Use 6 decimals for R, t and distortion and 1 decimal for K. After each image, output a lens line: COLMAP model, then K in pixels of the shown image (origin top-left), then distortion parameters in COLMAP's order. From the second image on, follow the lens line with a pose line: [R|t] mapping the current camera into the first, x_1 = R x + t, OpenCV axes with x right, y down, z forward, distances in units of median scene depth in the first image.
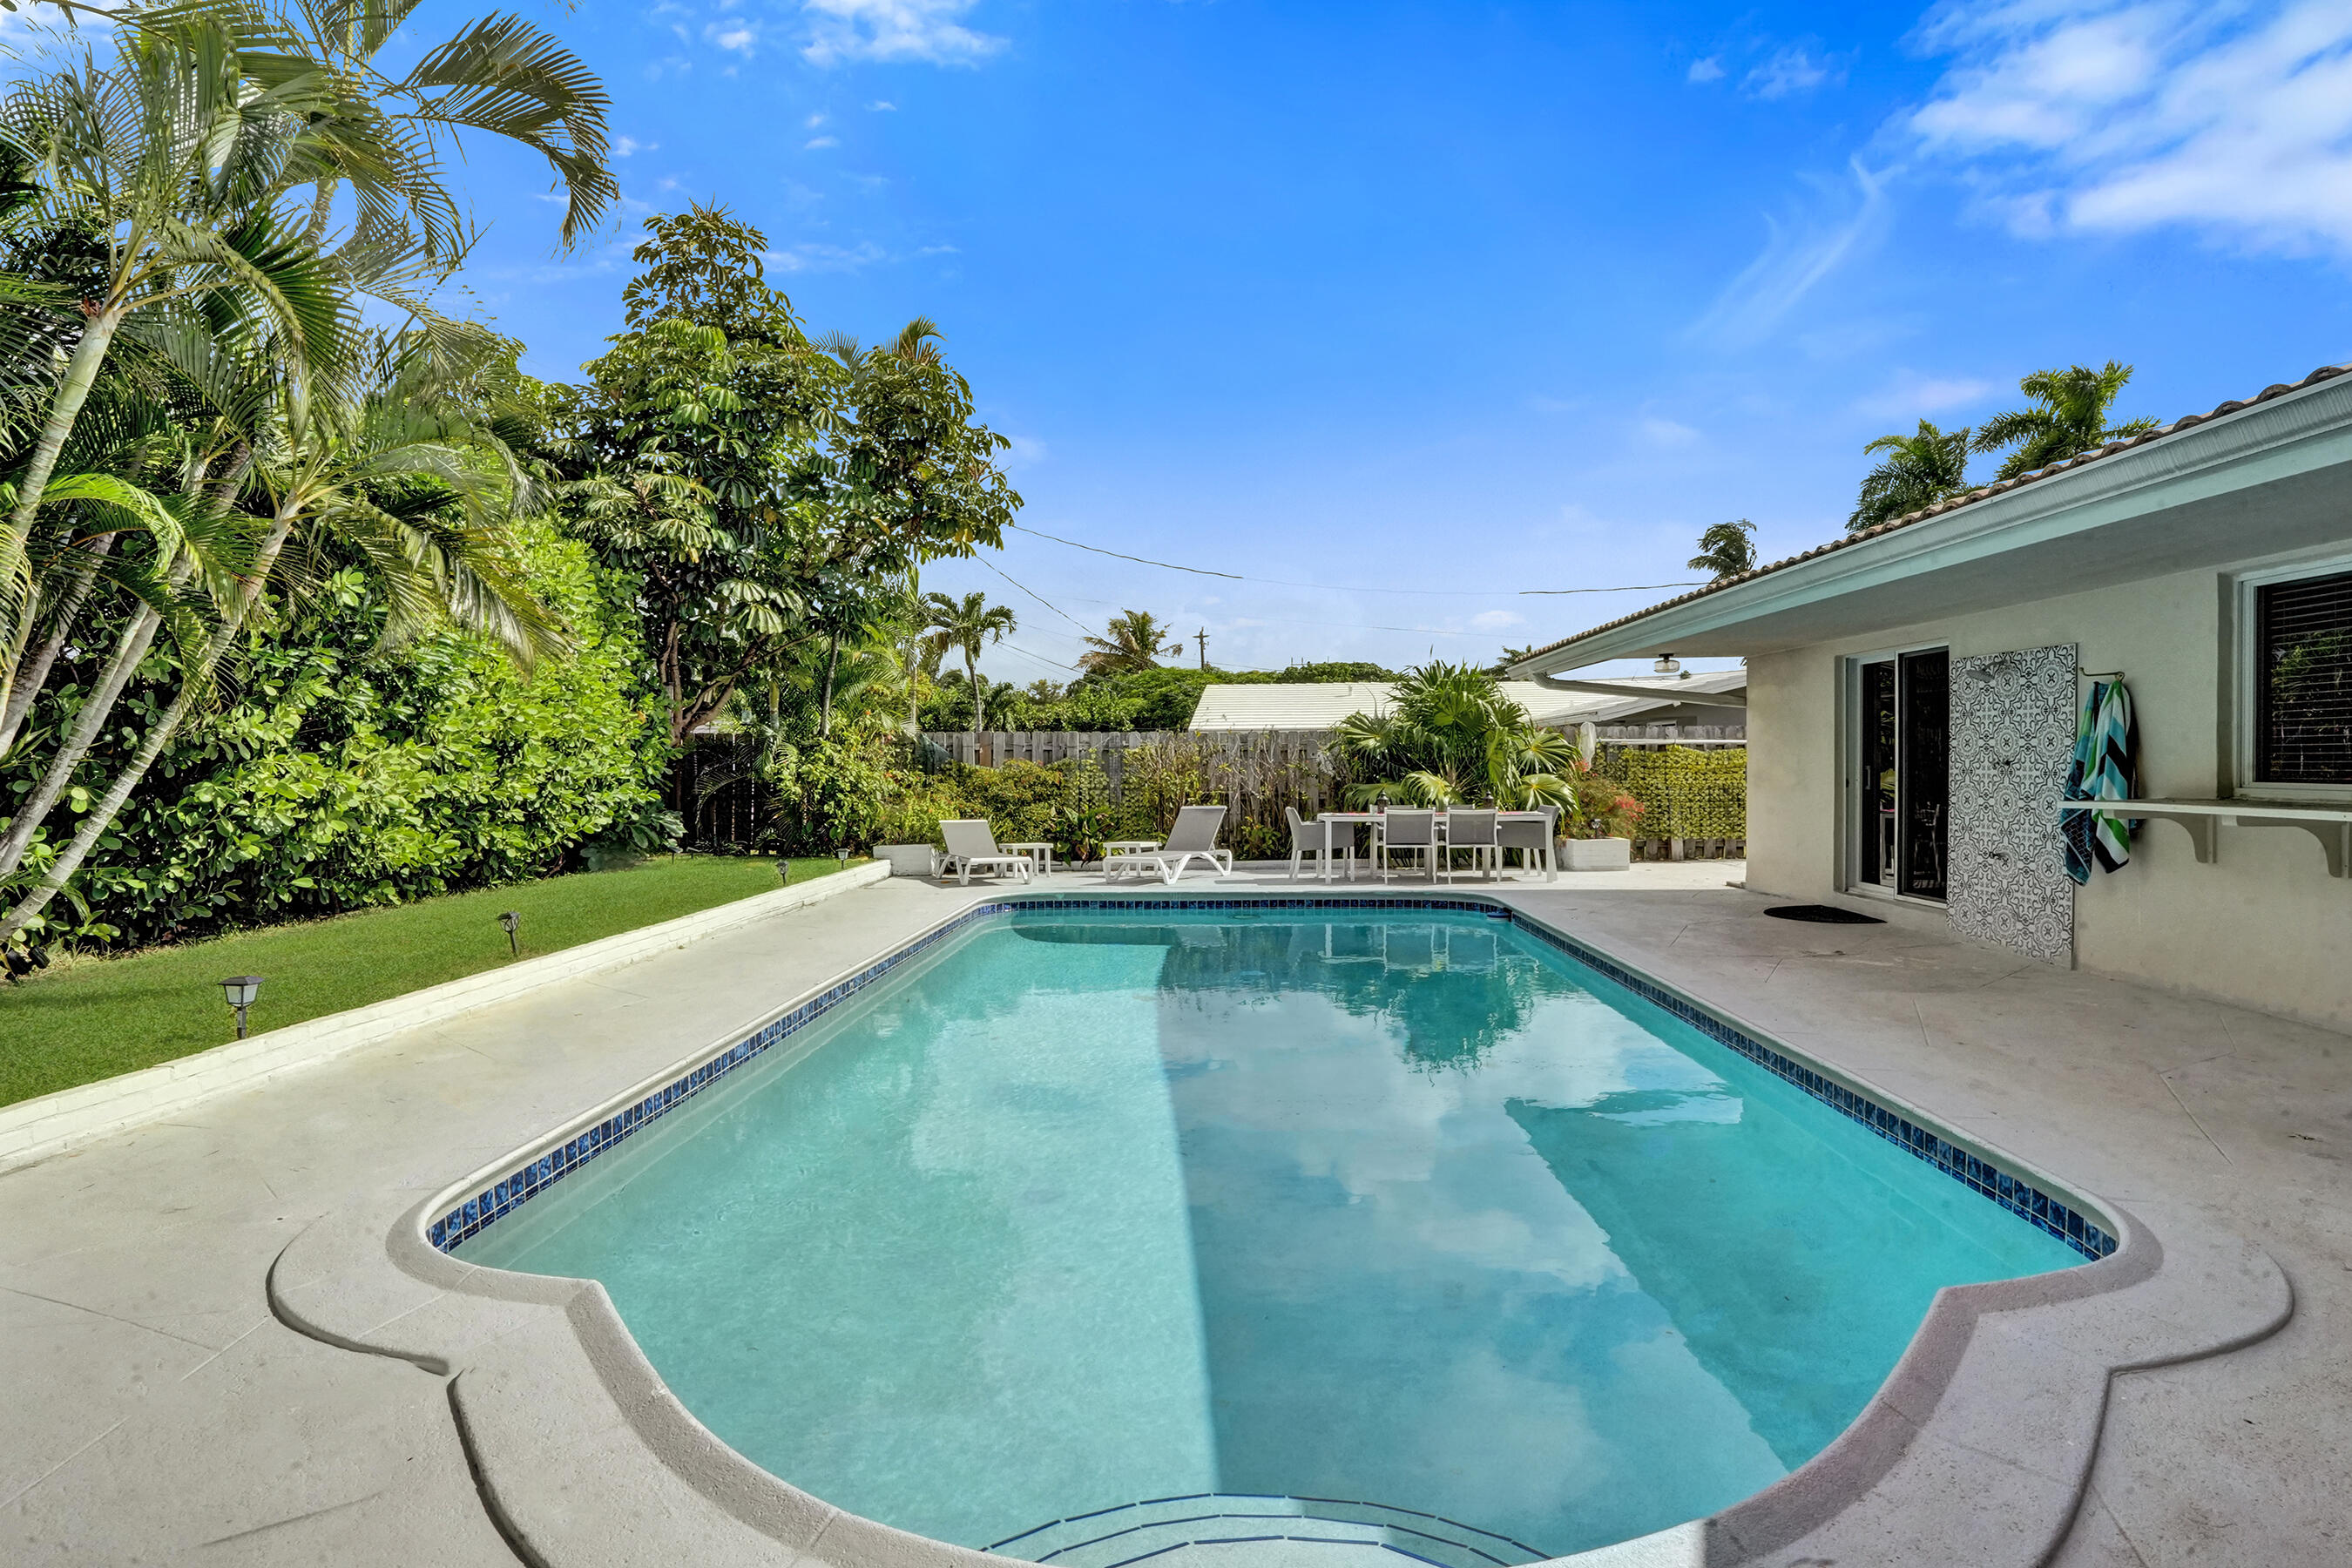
lens RADIAL K [[1298.7, 0, 1176.0], [0, 1298.7, 784.0], [0, 0, 1]] dist [-0.040464, -0.000442]
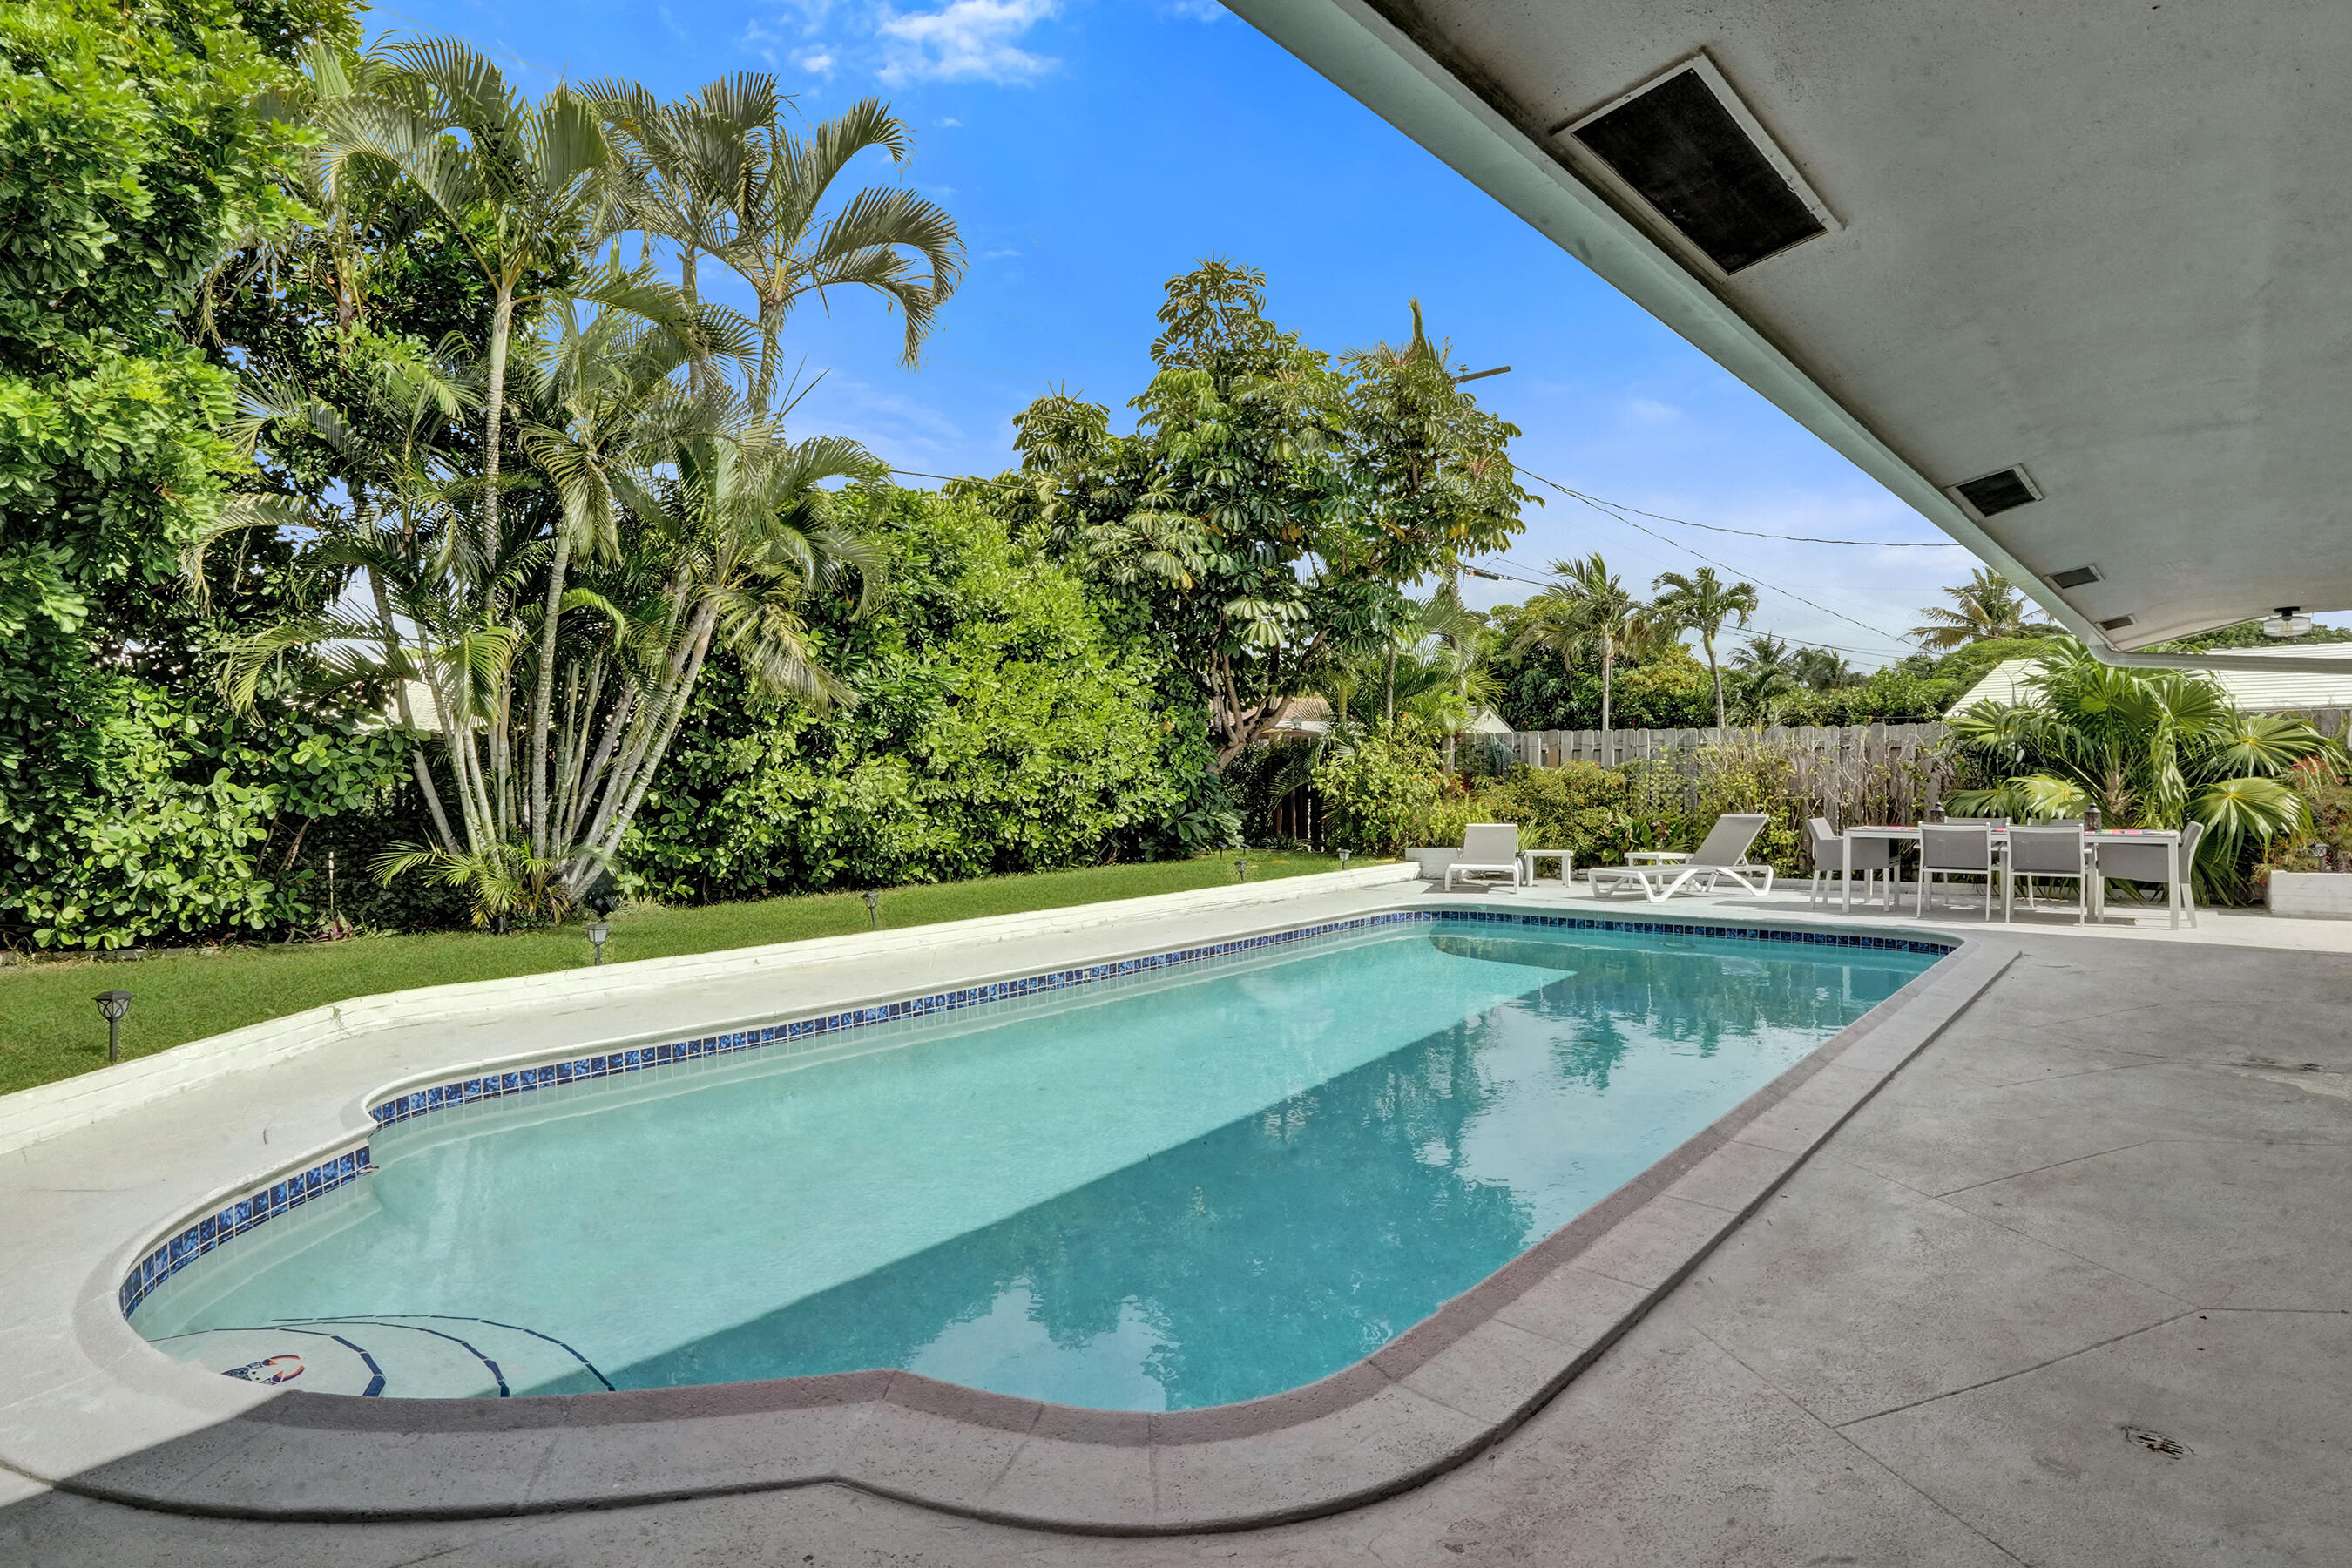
lens RADIAL K [[1331.6, 0, 1176.0], [0, 1331.6, 784.0], [0, 0, 1]] dist [-0.002598, 0.000908]
pose [[0.795824, 0.004778, -0.605509, 0.286515], [-0.001487, 0.999981, 0.005937, -0.008730], [0.605526, -0.003824, 0.795816, 0.071427]]
